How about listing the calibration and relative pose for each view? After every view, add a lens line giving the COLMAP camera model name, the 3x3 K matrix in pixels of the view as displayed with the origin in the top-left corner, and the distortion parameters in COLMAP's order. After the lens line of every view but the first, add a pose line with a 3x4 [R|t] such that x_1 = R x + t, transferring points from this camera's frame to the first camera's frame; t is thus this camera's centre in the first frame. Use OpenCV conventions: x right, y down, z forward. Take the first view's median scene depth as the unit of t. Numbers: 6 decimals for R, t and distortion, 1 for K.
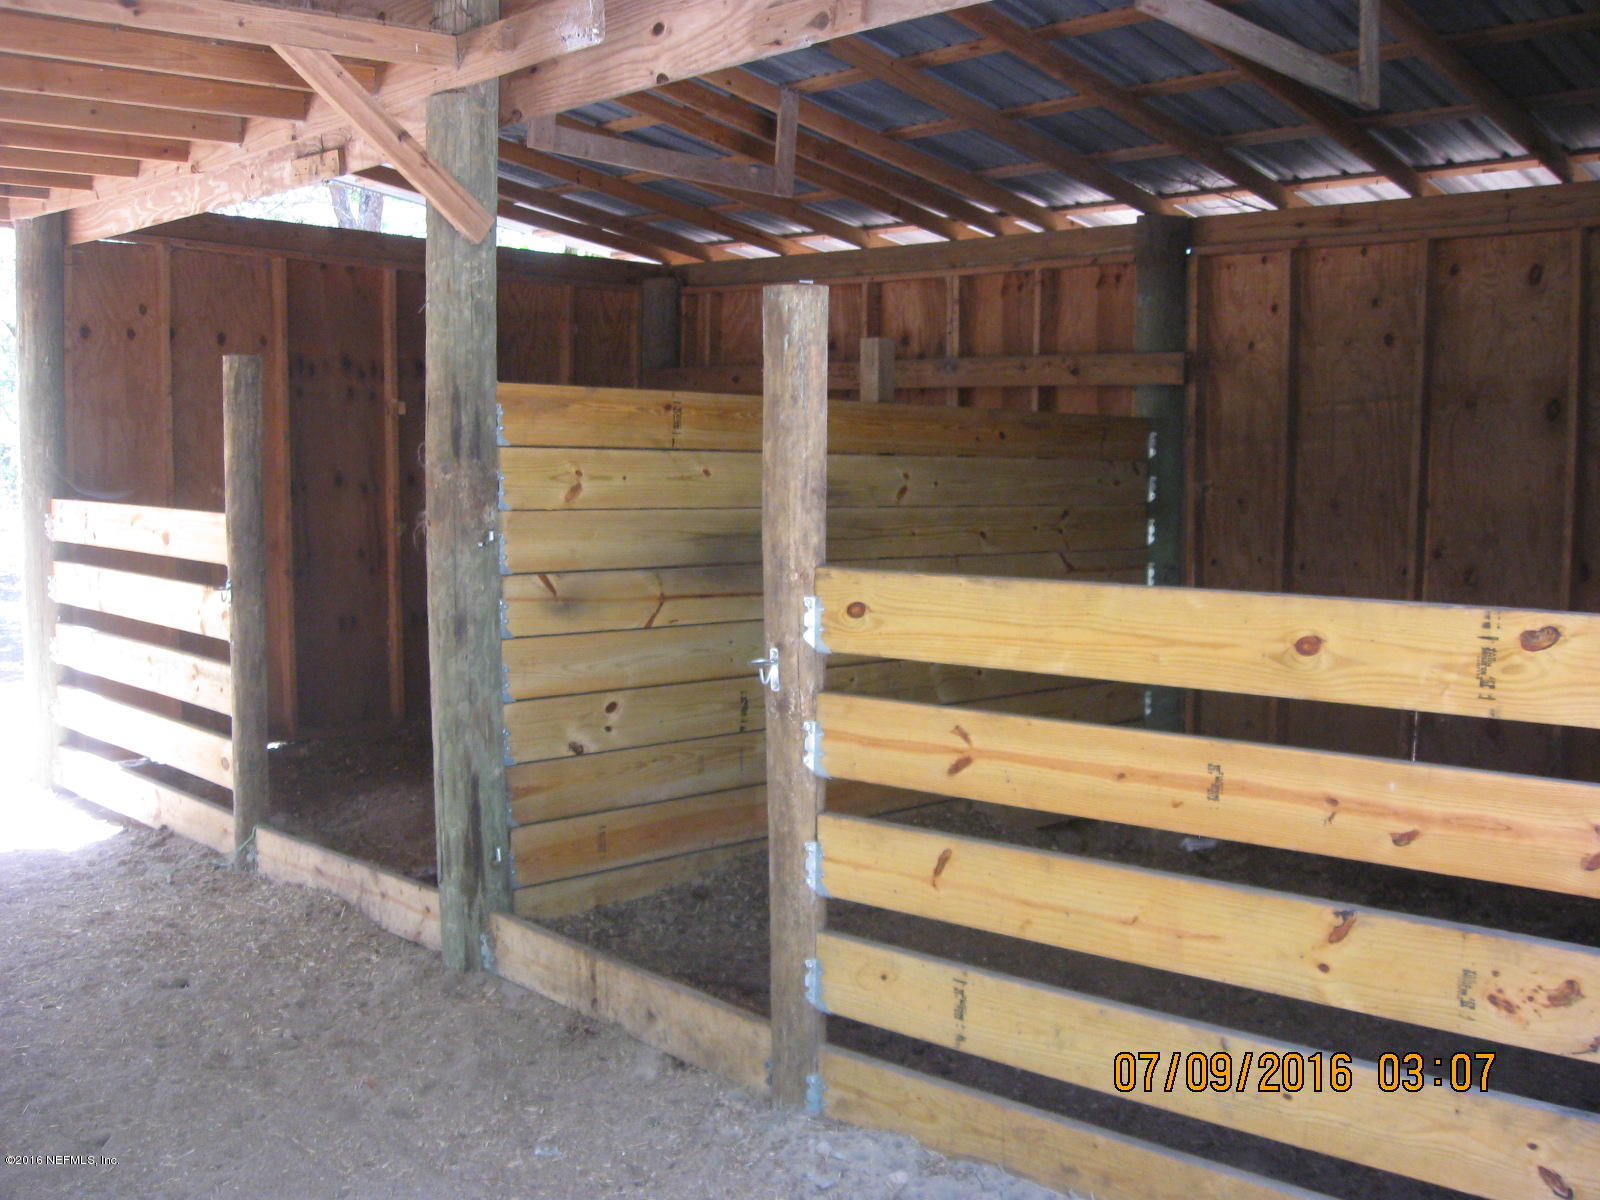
lens RADIAL K [[1615.1, 0, 810.2], [0, 1615.1, 594.4], [0, 0, 1]] dist [-0.146583, 0.000000]
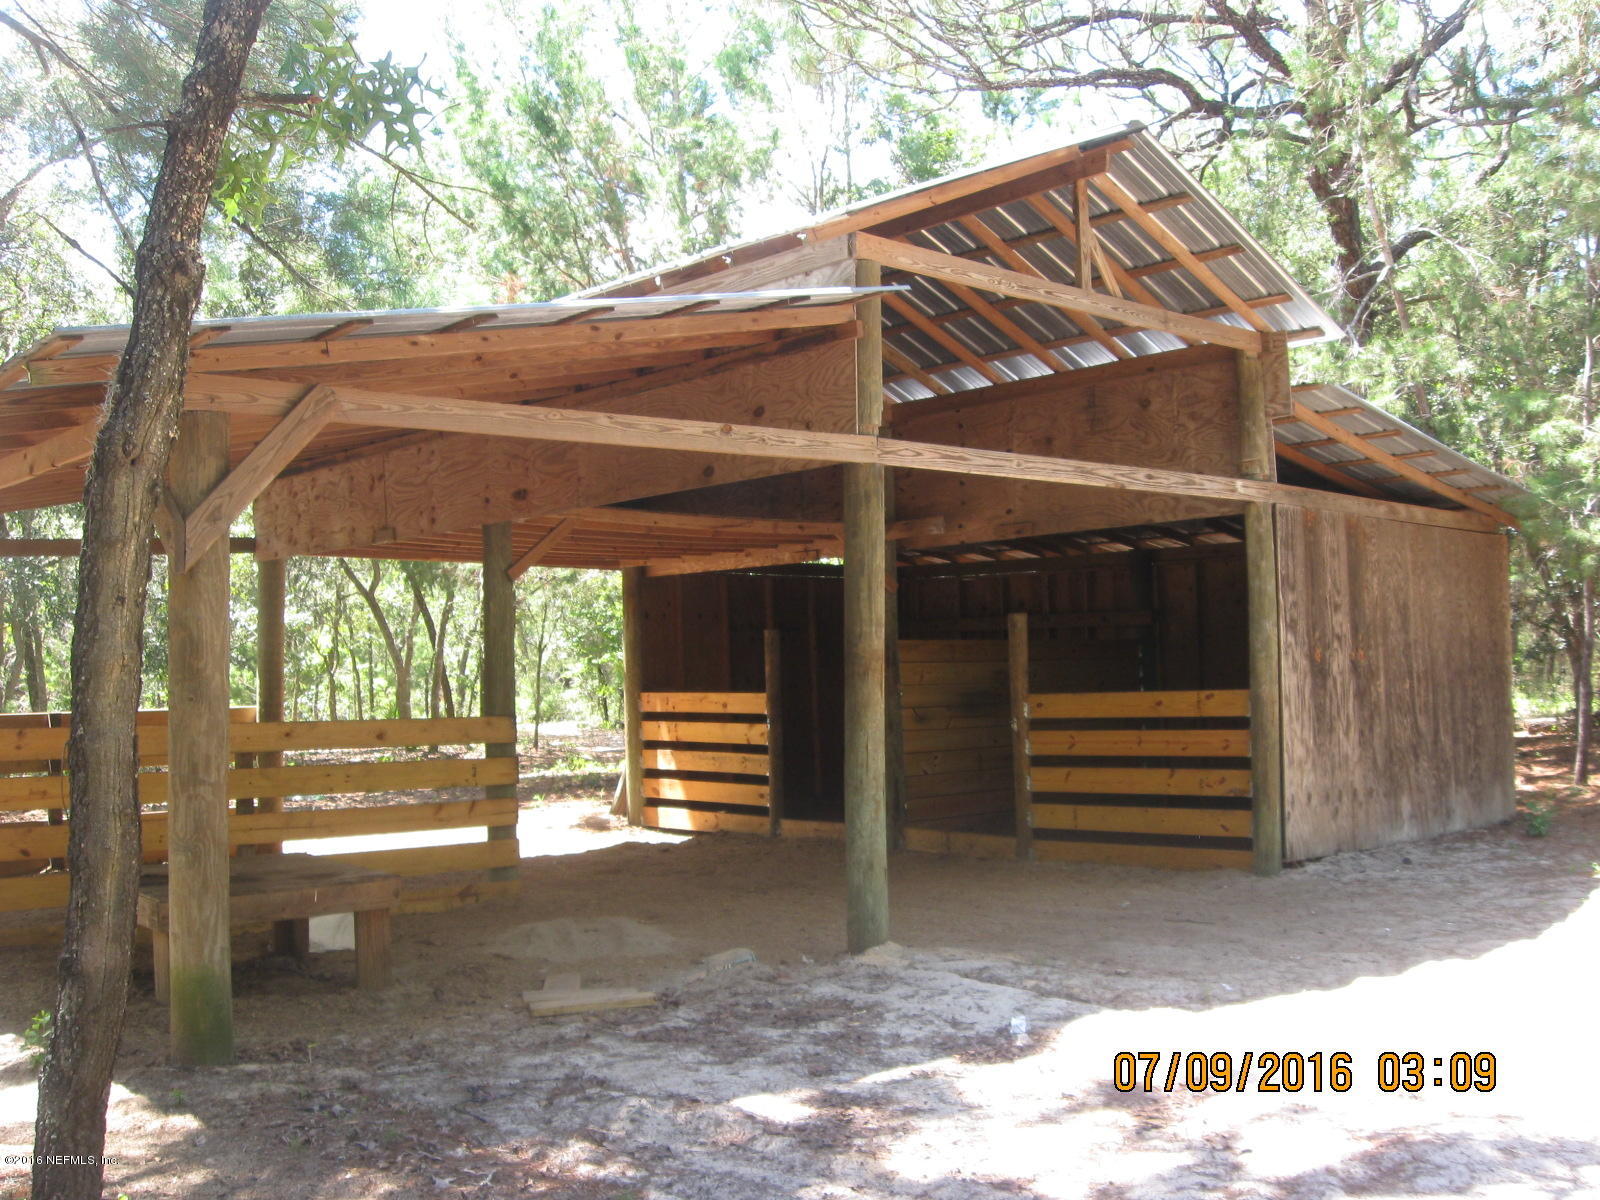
lens RADIAL K [[1615.1, 0, 798.4], [0, 1615.1, 608.3], [0, 0, 1]] dist [-0.146583, 0.000000]
pose [[0.998579, -0.037641, -0.037720, -0.339315], [0.032773, 0.991955, -0.122277, 0.202327], [0.042019, 0.120867, 0.991779, -2.409368]]
